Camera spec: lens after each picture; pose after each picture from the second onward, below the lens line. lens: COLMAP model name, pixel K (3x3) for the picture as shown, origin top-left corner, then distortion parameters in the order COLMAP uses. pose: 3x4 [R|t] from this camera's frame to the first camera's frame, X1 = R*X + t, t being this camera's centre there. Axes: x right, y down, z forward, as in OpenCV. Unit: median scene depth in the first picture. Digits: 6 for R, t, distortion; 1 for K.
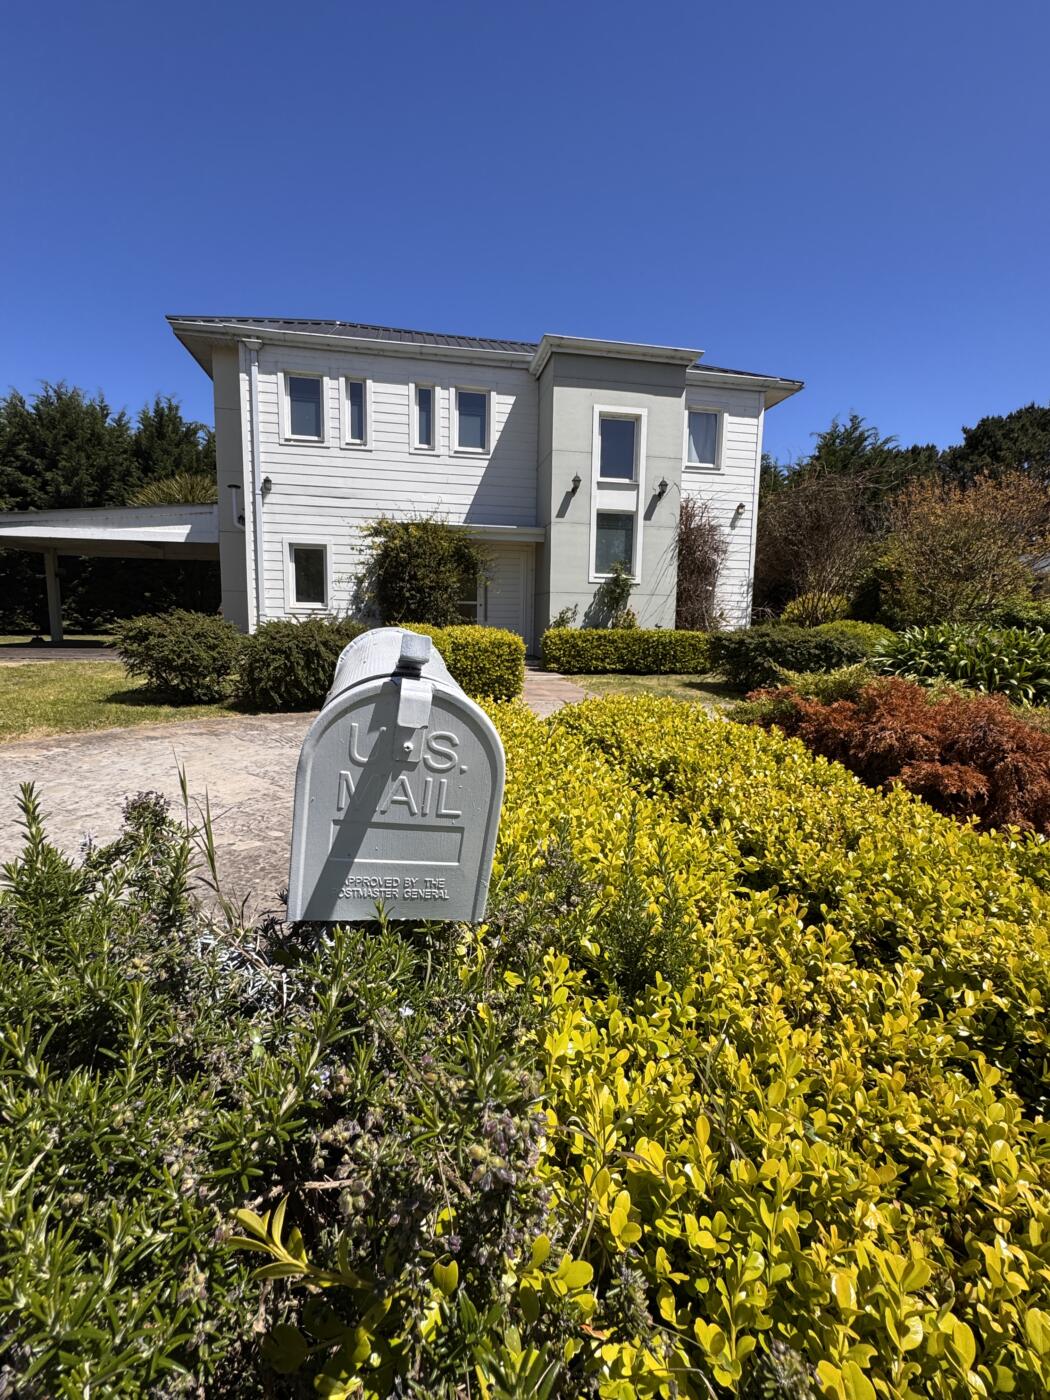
lens RADIAL K [[616.4, 0, 523.2], [0, 616.4, 699.6], [0, 0, 1]] dist [-0.004035, -0.000106]
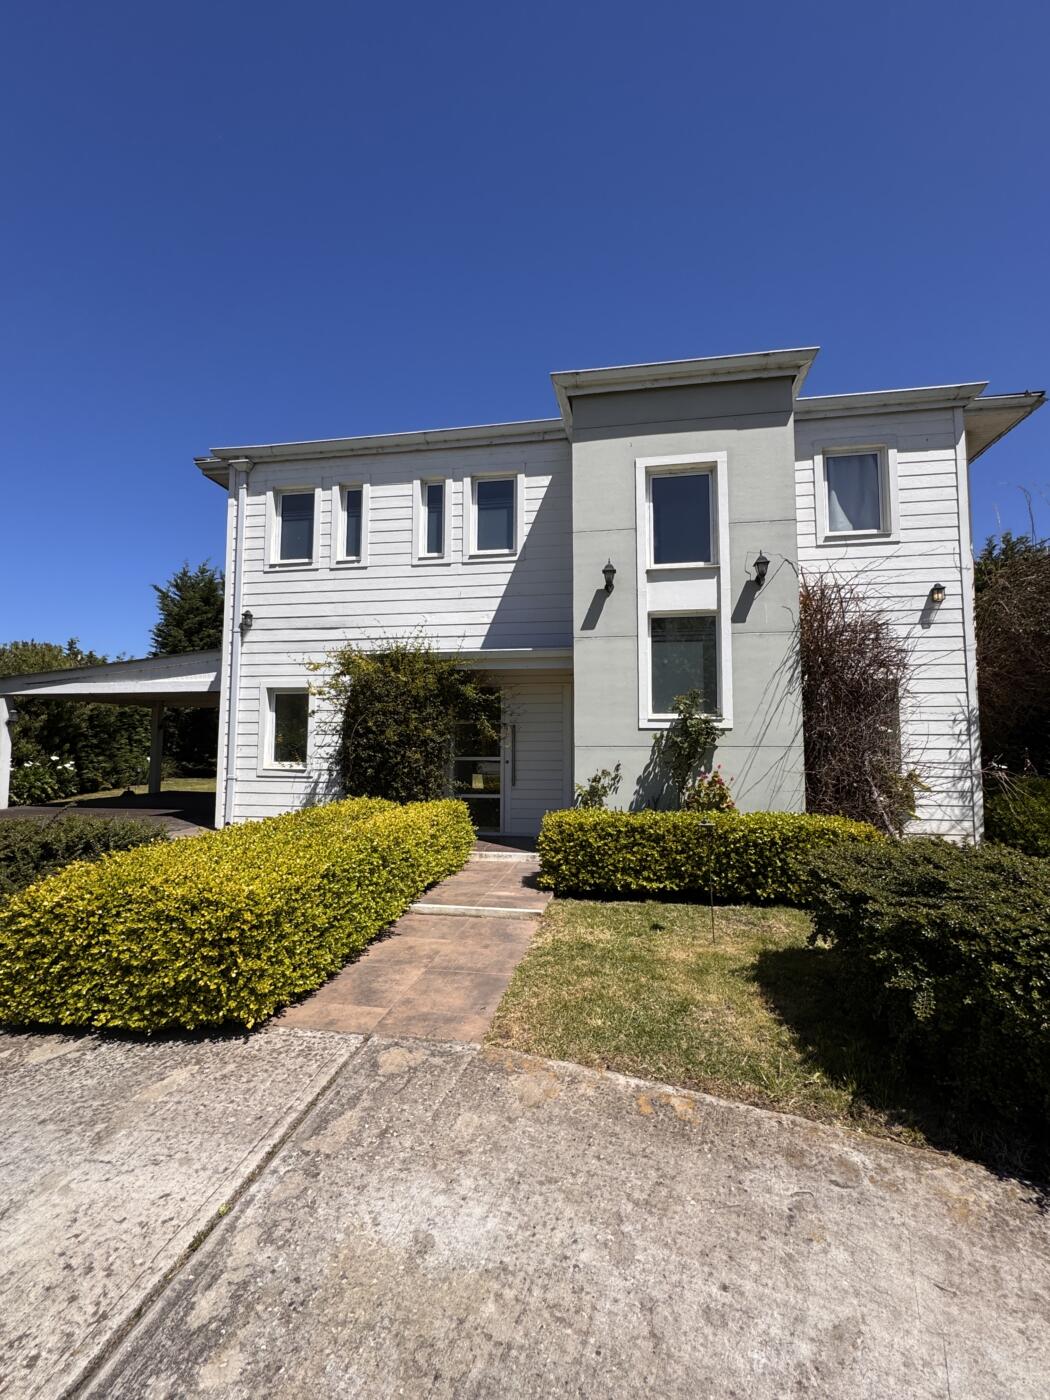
lens RADIAL K [[616.4, 0, 527.0], [0, 616.4, 699.3], [0, 0, 1]] dist [-0.004035, -0.000106]
pose [[0.938713, -0.041054, -0.342247, 0.207531], [-0.029898, 0.979443, -0.199493, -0.093070], [0.343402, 0.197499, 0.918188, 0.393744]]
